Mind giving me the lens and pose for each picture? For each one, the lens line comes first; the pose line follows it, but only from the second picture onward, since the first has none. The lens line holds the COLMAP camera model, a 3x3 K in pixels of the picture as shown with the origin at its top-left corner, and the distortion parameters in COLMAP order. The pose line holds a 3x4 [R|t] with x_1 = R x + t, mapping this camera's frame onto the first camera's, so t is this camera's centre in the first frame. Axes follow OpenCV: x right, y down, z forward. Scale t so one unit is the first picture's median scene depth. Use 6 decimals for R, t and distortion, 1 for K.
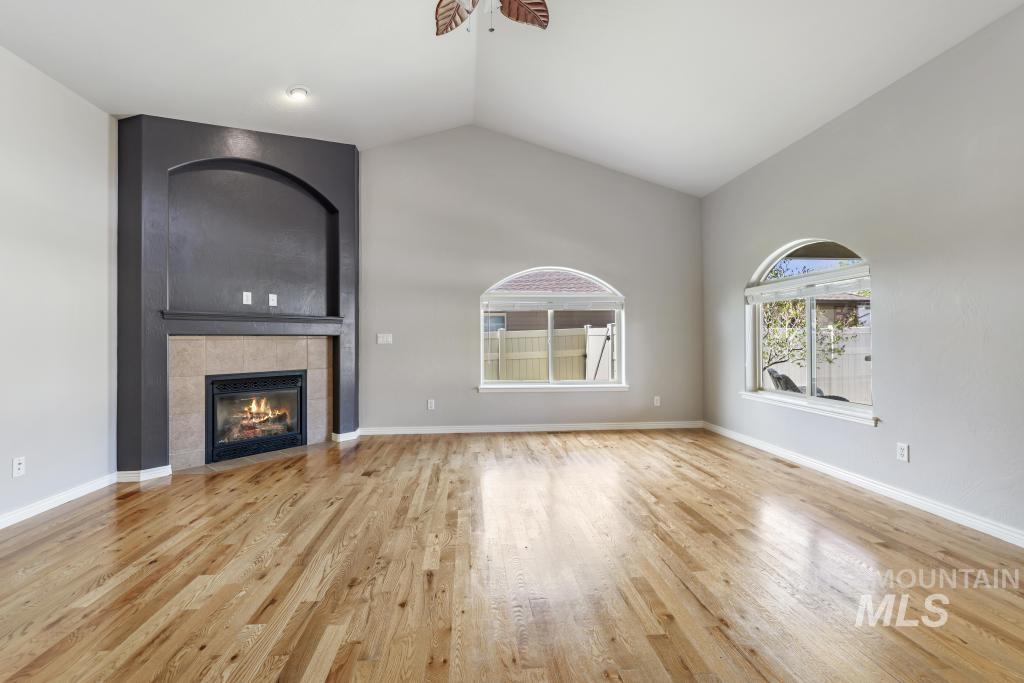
lens RADIAL K [[447.6, 0, 509.3], [0, 447.6, 333.8], [0, 0, 1]] dist [-0.035508, 0.012816]
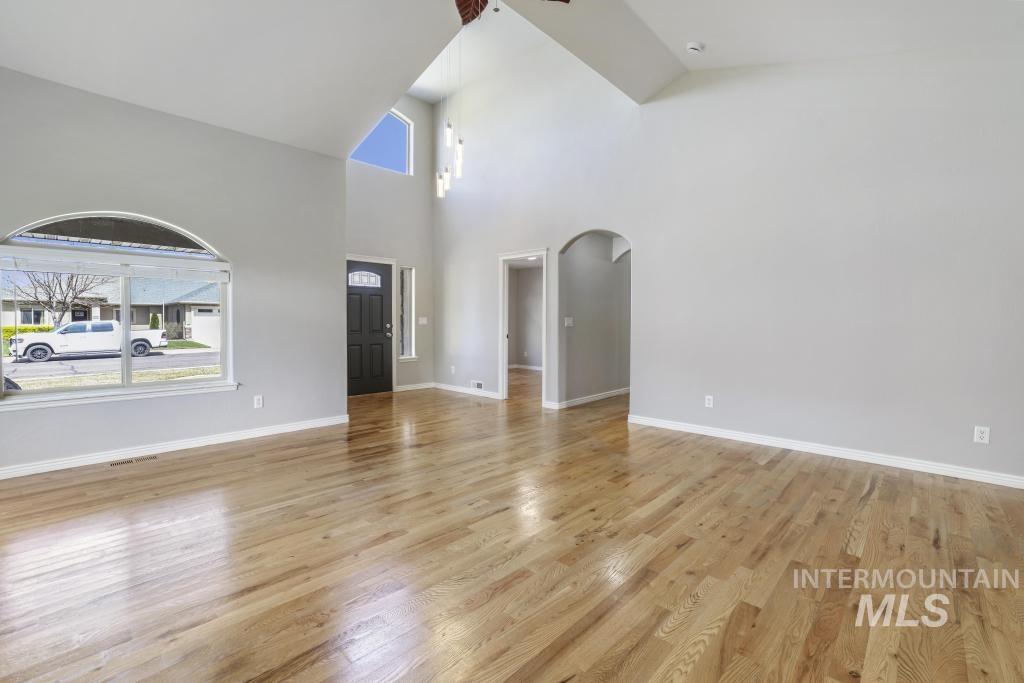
lens RADIAL K [[447.6, 0, 511.3], [0, 447.6, 339.4], [0, 0, 1]] dist [-0.035508, 0.012816]
pose [[-0.663226, -0.033012, 0.747691, -0.976385], [-0.015519, 0.999419, 0.030360, 0.018000], [-0.748259, 0.008532, -0.663352, 1.862962]]
